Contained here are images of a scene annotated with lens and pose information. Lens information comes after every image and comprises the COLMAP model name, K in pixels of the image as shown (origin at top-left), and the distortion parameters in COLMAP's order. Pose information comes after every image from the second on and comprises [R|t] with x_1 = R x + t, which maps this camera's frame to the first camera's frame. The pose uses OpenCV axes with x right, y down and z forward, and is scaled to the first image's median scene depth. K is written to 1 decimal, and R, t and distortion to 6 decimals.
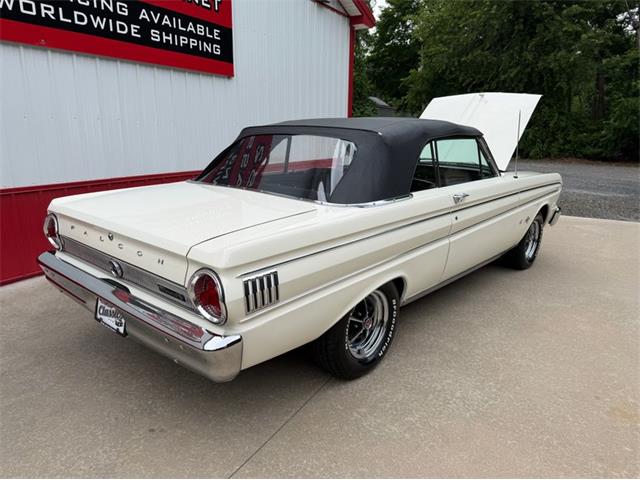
lens RADIAL K [[452.8, 0, 320.9], [0, 452.8, 241.7], [0, 0, 1]] dist [0.022051, -0.032340]
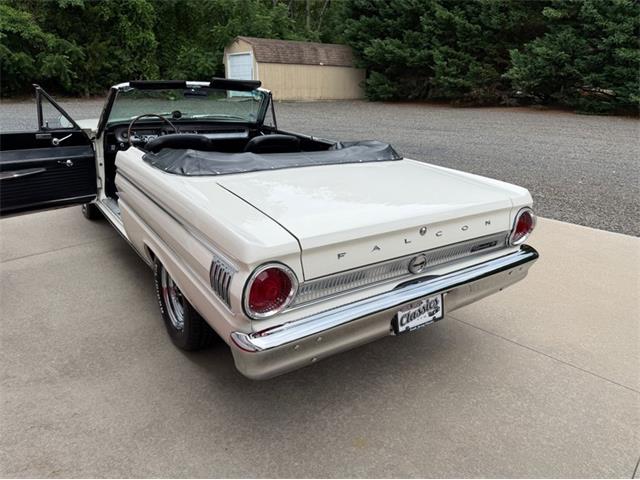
lens RADIAL K [[452.8, 0, 324.9], [0, 452.8, 245.0], [0, 0, 1]] dist [0.022051, -0.032340]
pose [[0.229906, -0.338309, 0.912519, -1.112649], [0.200280, 0.934013, 0.295818, -0.241879], [-0.952382, 0.114749, 0.282491, 0.771937]]
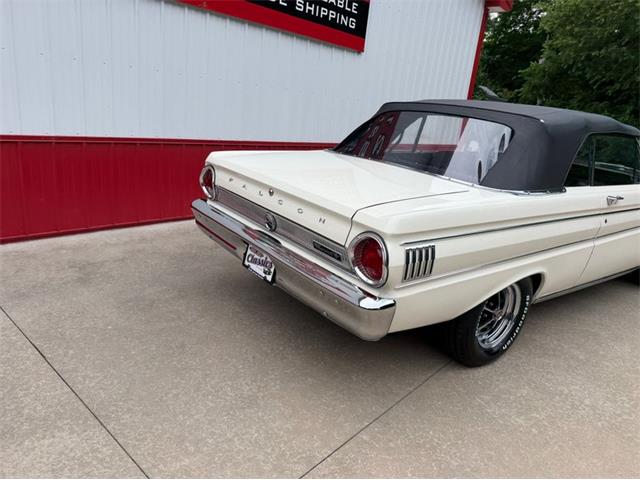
lens RADIAL K [[452.8, 0, 318.9], [0, 452.8, 243.5], [0, 0, 1]] dist [0.022051, -0.032340]
pose [[0.974066, 0.149042, -0.170241, -0.124787], [-0.141705, 0.988406, 0.054529, 0.029618], [0.176394, -0.028991, 0.983893, -0.032114]]
